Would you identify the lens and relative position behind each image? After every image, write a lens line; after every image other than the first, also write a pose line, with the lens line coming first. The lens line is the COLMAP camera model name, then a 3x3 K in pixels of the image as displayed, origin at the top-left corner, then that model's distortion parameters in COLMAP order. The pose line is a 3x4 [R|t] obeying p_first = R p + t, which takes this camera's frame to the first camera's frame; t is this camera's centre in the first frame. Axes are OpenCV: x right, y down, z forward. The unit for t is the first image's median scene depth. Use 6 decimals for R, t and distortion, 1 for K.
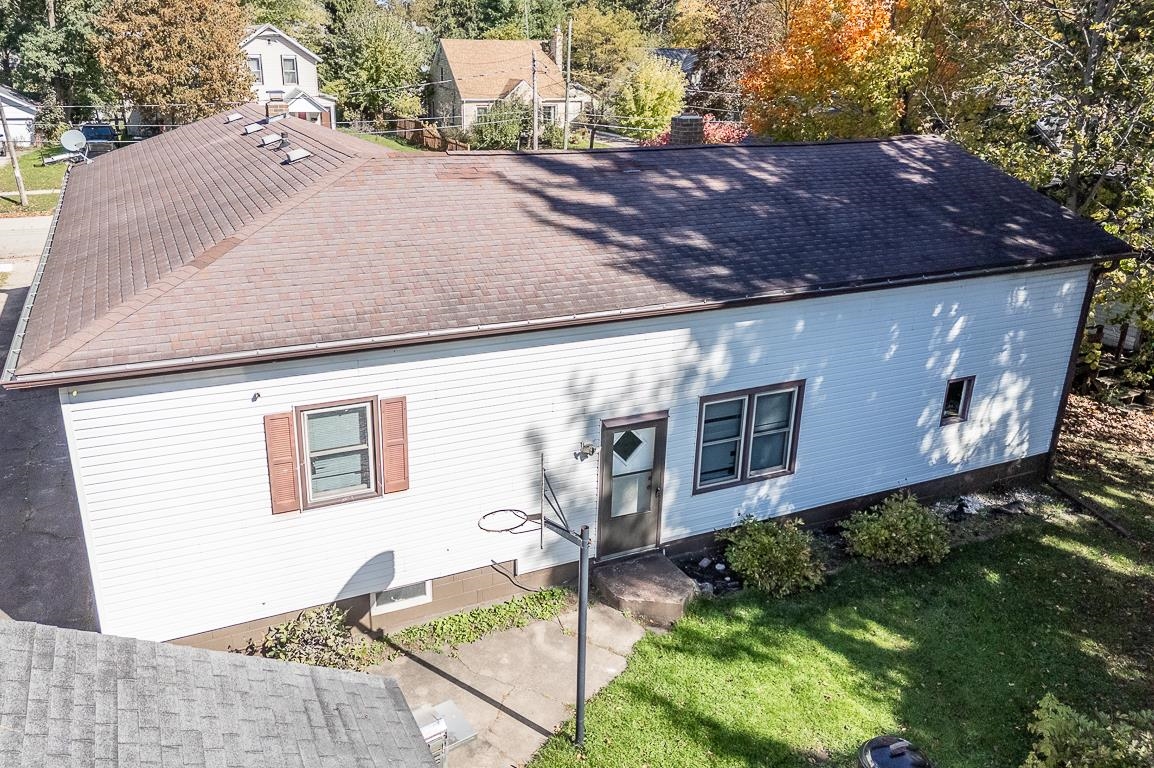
lens RADIAL K [[861.1, 0, 527.2], [0, 861.1, 385.4], [0, 0, 1]] dist [0.036350, -0.000130]
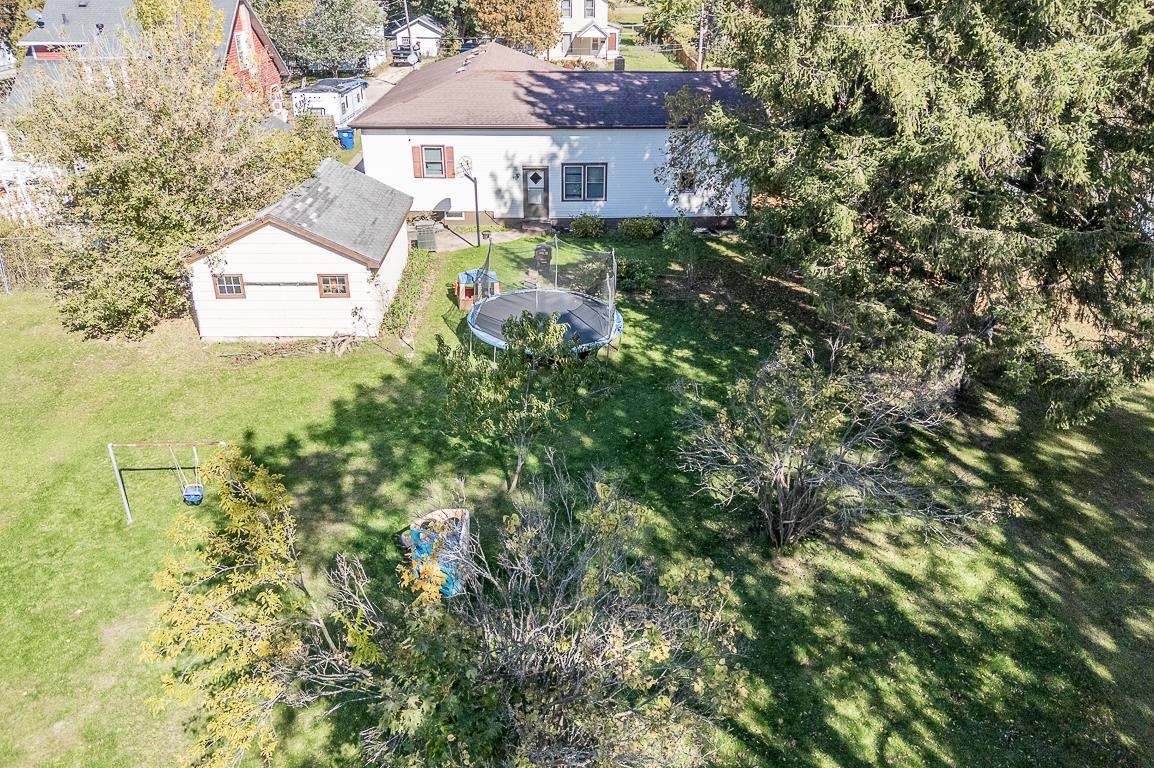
lens RADIAL K [[809.6, 0, 577.0], [0, 809.6, 384.0], [0, 0, 1]] dist [0.005378, 0.001307]
pose [[0.925445, 0.169388, -0.338910, 1.108008], [-0.130085, 0.982176, 0.135676, 0.311565], [0.355851, -0.081473, 0.930984, -1.329438]]
